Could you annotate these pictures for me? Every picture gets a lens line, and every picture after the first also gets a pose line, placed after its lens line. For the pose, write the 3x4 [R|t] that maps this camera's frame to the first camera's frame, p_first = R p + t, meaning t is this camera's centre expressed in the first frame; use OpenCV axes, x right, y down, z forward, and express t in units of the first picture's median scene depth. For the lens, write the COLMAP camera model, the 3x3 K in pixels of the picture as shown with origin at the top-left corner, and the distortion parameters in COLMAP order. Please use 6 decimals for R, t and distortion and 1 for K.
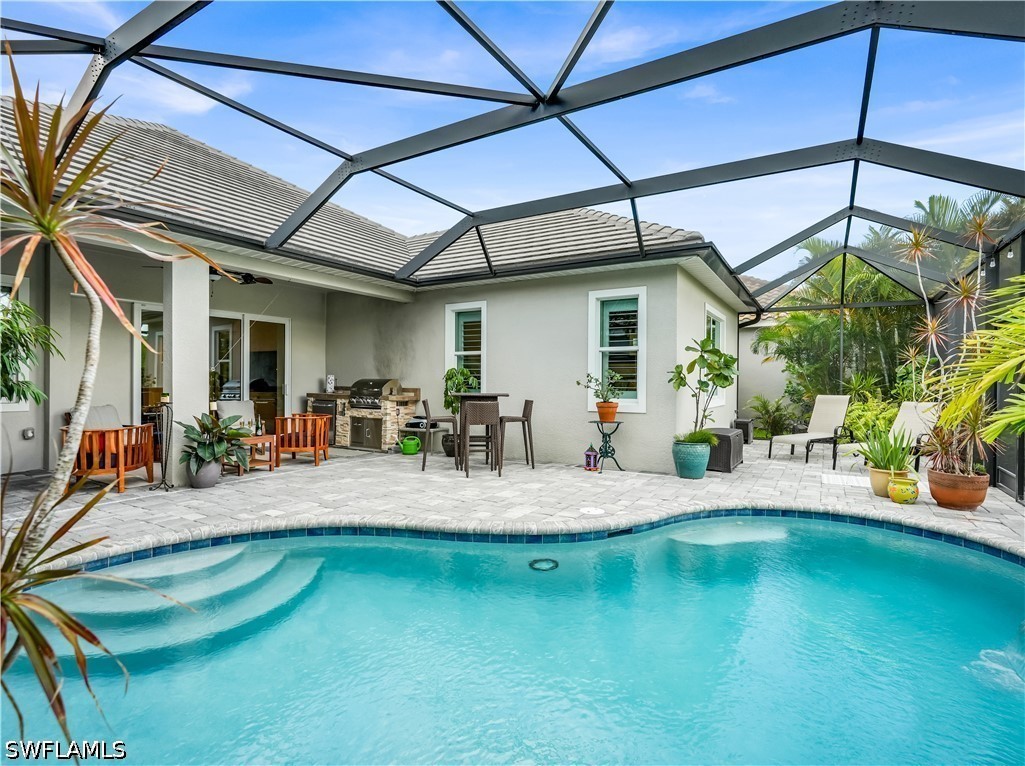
lens RADIAL K [[522.6, 0, 509.8], [0, 522.6, 380.4], [0, 0, 1]] dist [-0.002103, -0.000144]
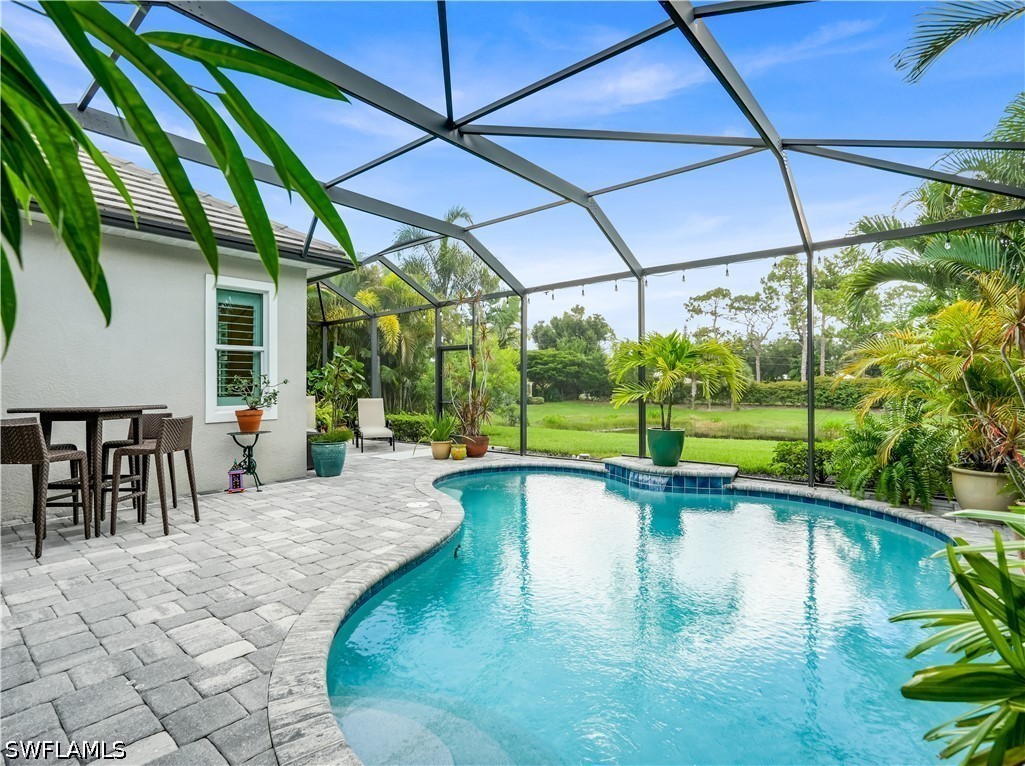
lens RADIAL K [[522.6, 0, 509.8], [0, 522.6, 380.4], [0, 0, 1]] dist [-0.002103, -0.000144]
pose [[0.162152, 0.000261, 0.986766, -0.714009], [0.006489, 0.999978, -0.001331, -0.003217], [-0.986744, 0.006619, 0.162147, 0.515963]]
